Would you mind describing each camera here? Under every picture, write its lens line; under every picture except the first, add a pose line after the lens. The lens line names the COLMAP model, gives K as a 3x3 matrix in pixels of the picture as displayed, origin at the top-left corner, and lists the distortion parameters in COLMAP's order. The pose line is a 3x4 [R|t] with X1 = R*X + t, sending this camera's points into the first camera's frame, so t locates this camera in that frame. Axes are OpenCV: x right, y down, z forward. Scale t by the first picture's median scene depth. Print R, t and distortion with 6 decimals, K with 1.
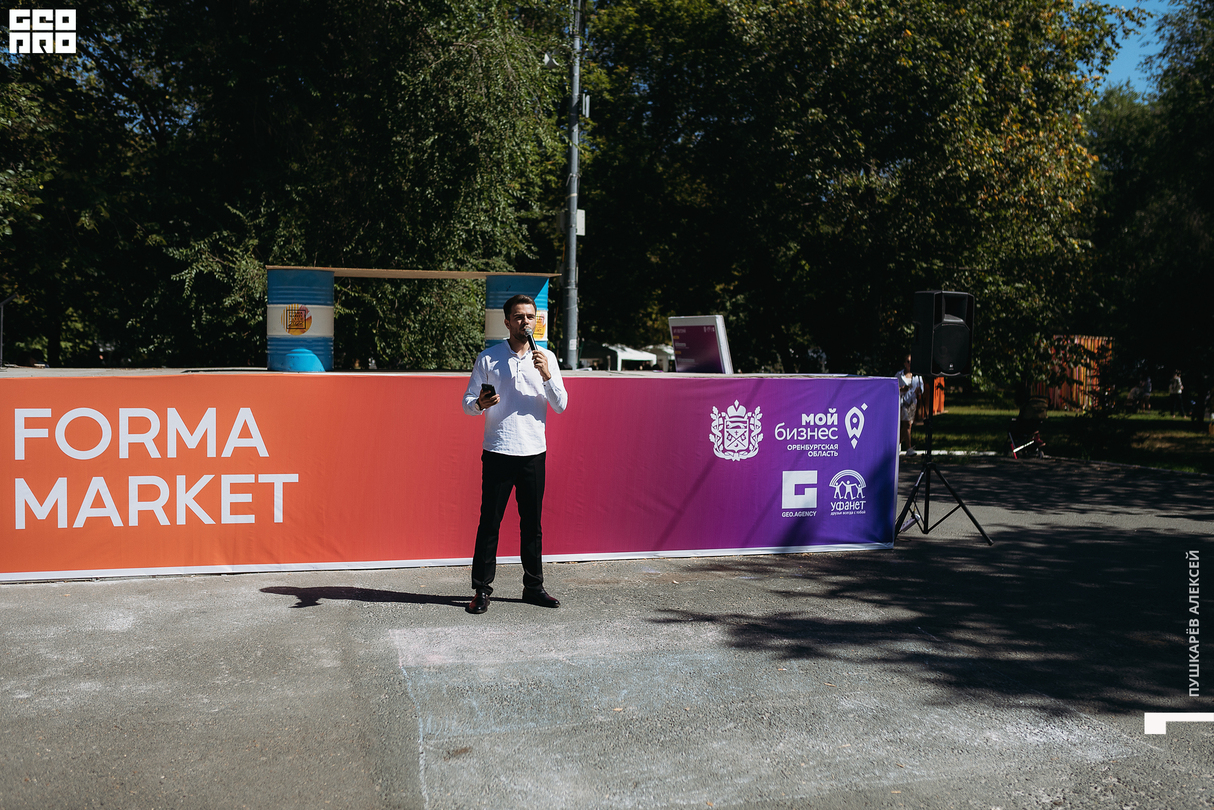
lens RADIAL K [[1190.3, 0, 607.0], [0, 1190.3, 405.0], [0, 0, 1]] dist [-0.031016, 0.027053]
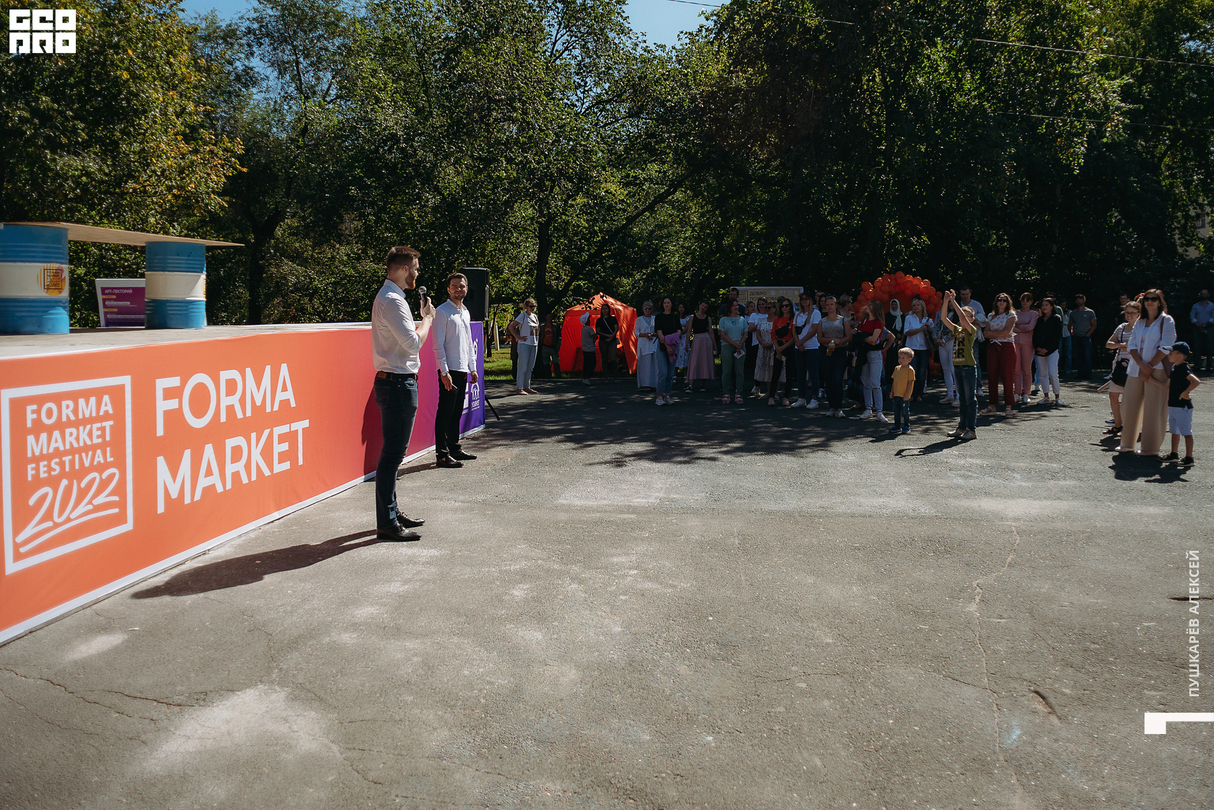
lens RADIAL K [[885.0, 0, 607.5], [0, 885.0, 340.8], [0, 0, 1]] dist [-0.034010, -0.000907]
pose [[0.423670, -0.045251, 0.904686, -0.916536], [0.048596, 0.998449, 0.027183, -0.026346], [-0.904512, 0.032447, 0.425211, 0.392843]]
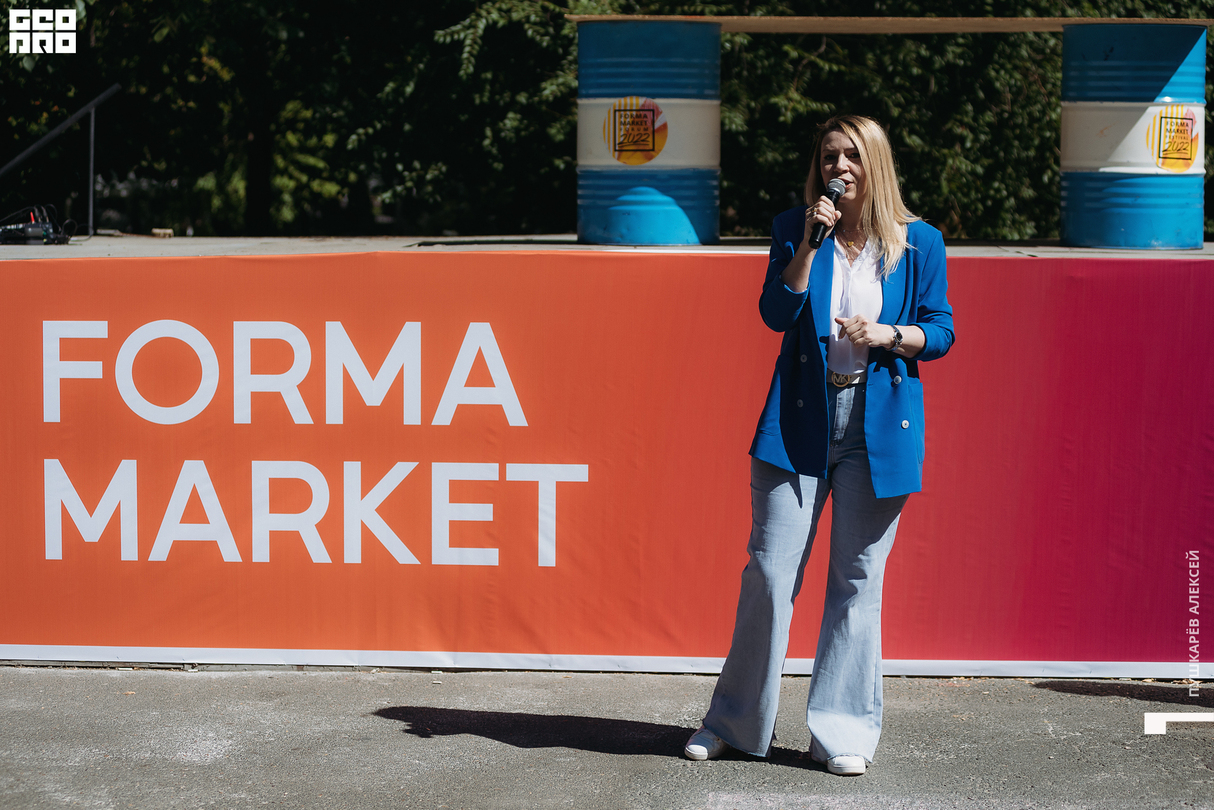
lens RADIAL K [[2938.3, 0, 607.0], [0, 2938.3, 405.0], [0, 0, 1]] dist [-0.181581, -0.188027]
pose [[0.944687, 0.017441, -0.327511, 0.129181], [-0.008275, 0.999535, 0.029361, 0.000464], [0.327870, -0.025027, 0.944391, -0.092850]]
